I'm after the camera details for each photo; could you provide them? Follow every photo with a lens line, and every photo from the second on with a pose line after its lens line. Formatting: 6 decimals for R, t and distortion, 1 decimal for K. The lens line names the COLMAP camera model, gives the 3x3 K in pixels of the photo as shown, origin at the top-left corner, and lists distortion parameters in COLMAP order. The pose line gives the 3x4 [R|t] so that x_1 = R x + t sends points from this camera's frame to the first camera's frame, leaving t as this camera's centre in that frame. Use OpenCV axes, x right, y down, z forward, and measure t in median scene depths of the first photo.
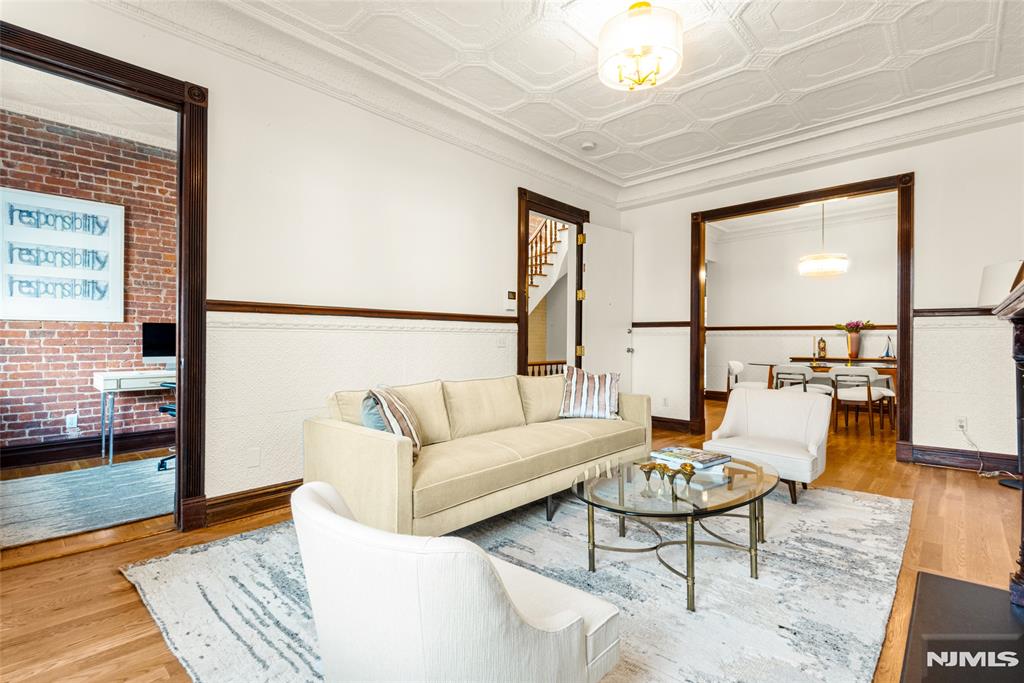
lens RADIAL K [[476.8, 0, 513.3], [0, 476.8, 345.9], [0, 0, 1]] dist [0.000361, -0.000062]
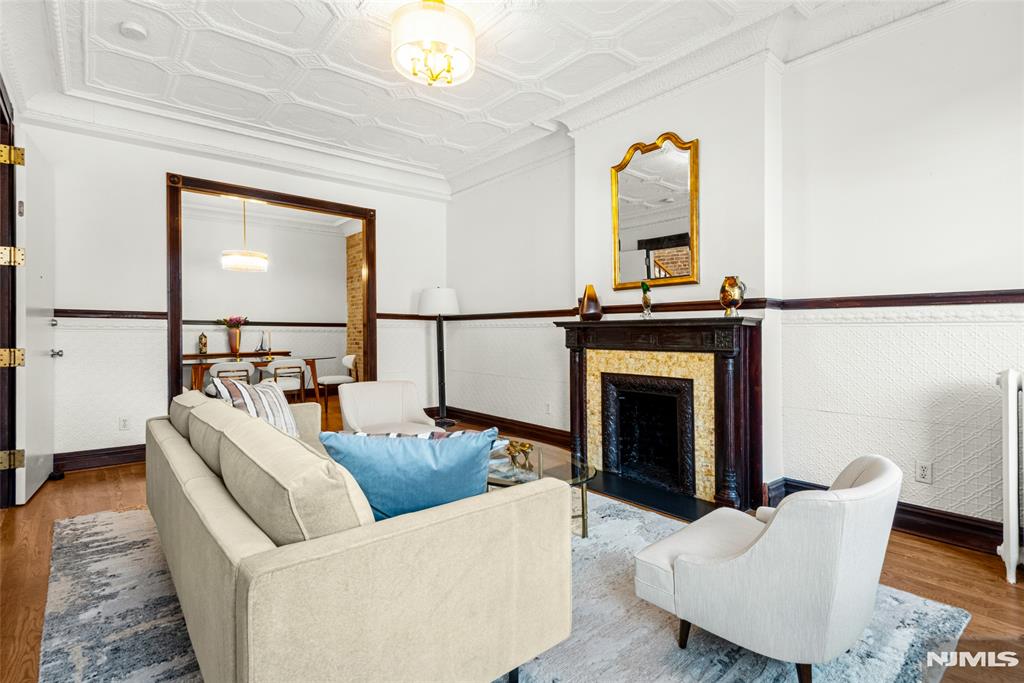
lens RADIAL K [[484.4, 0, 512.0], [0, 484.4, 341.5], [0, 0, 1]] dist [0.000335, 0.000052]
pose [[0.113464, -0.015010, 0.993429, -1.095191], [0.009618, 0.999856, 0.014009, -0.030773], [-0.993496, 0.007965, 0.113592, 1.120262]]
